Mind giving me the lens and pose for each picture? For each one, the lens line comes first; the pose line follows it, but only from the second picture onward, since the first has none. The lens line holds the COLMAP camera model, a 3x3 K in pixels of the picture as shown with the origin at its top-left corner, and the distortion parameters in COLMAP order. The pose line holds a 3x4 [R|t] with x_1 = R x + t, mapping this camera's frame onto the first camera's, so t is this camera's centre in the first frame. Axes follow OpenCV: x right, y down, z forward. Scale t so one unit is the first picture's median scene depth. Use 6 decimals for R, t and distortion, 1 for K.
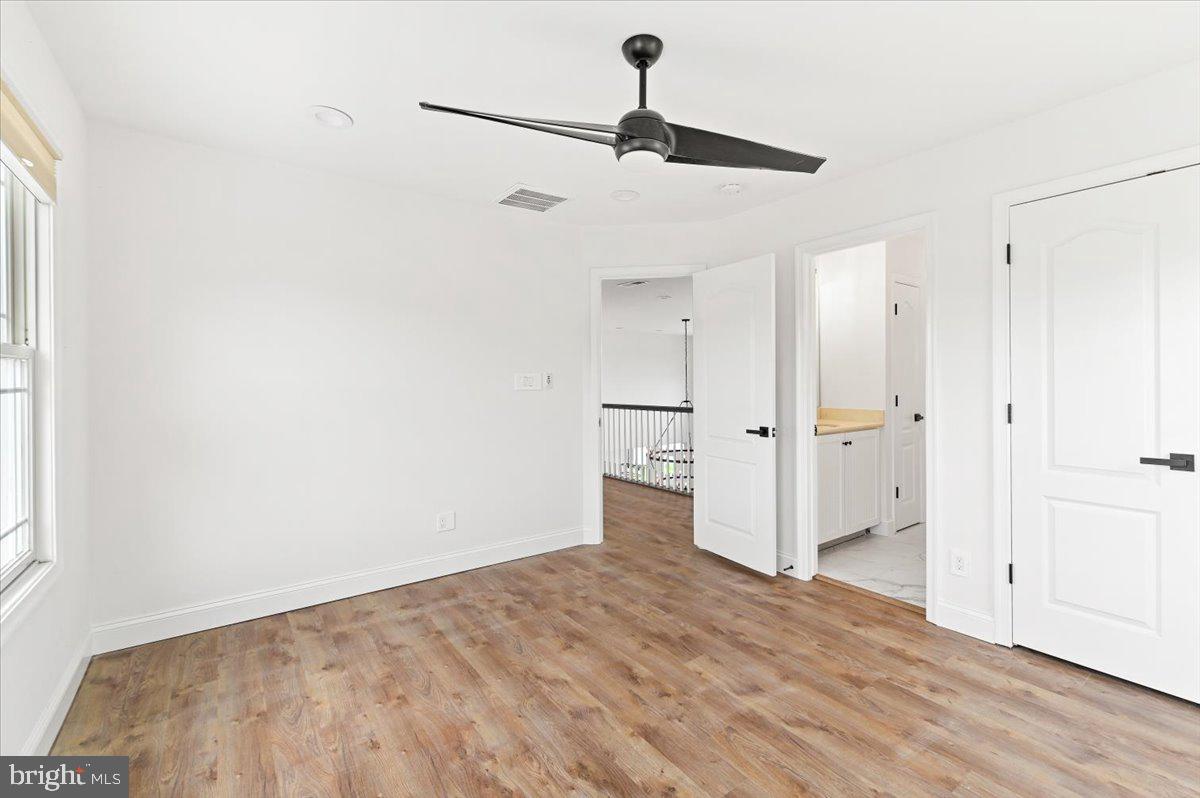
lens RADIAL K [[516.0, 0, 600.0], [0, 516.0, 399.0], [0, 0, 1]] dist [-0.001280, 0.000134]
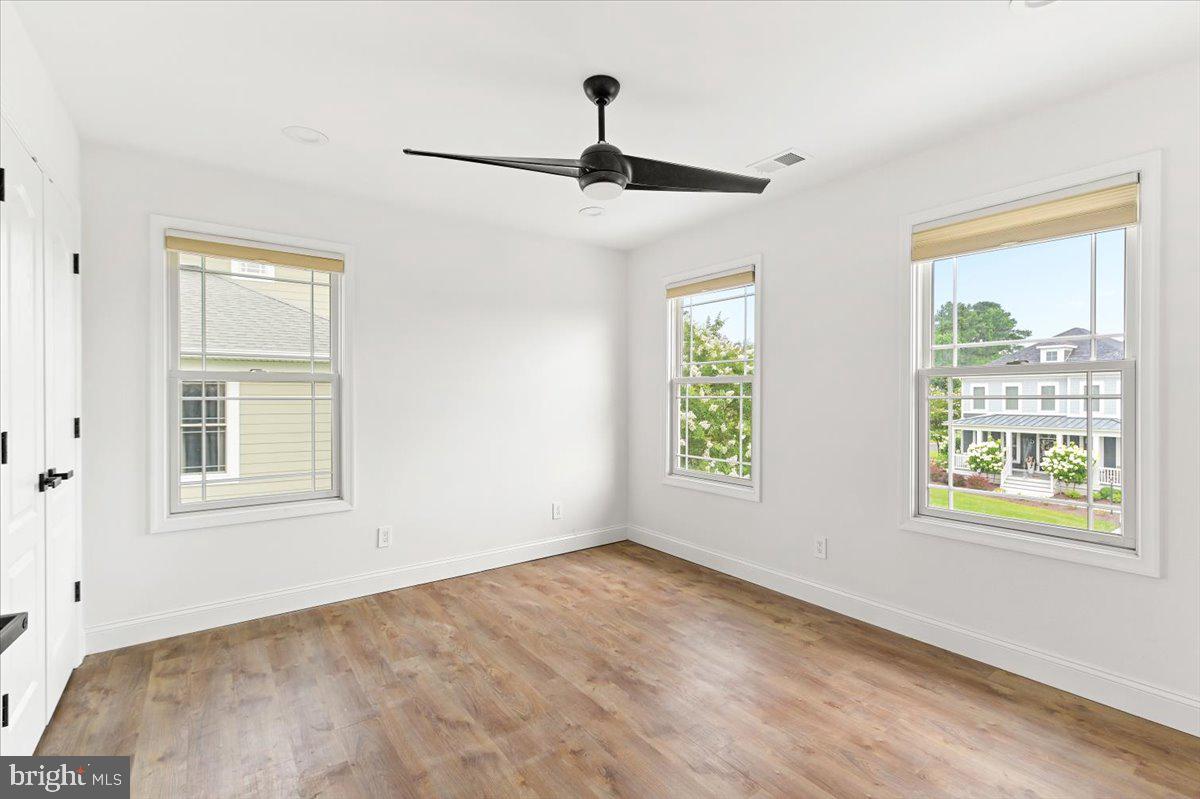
lens RADIAL K [[516.0, 0, 600.0], [0, 516.0, 399.5], [0, 0, 1]] dist [-0.001280, 0.000134]
pose [[-0.999973, 0.005904, -0.004276, 0.092232], [0.005739, 0.999271, 0.037739, -0.077308], [0.004495, 0.037714, -0.999278, 2.022489]]
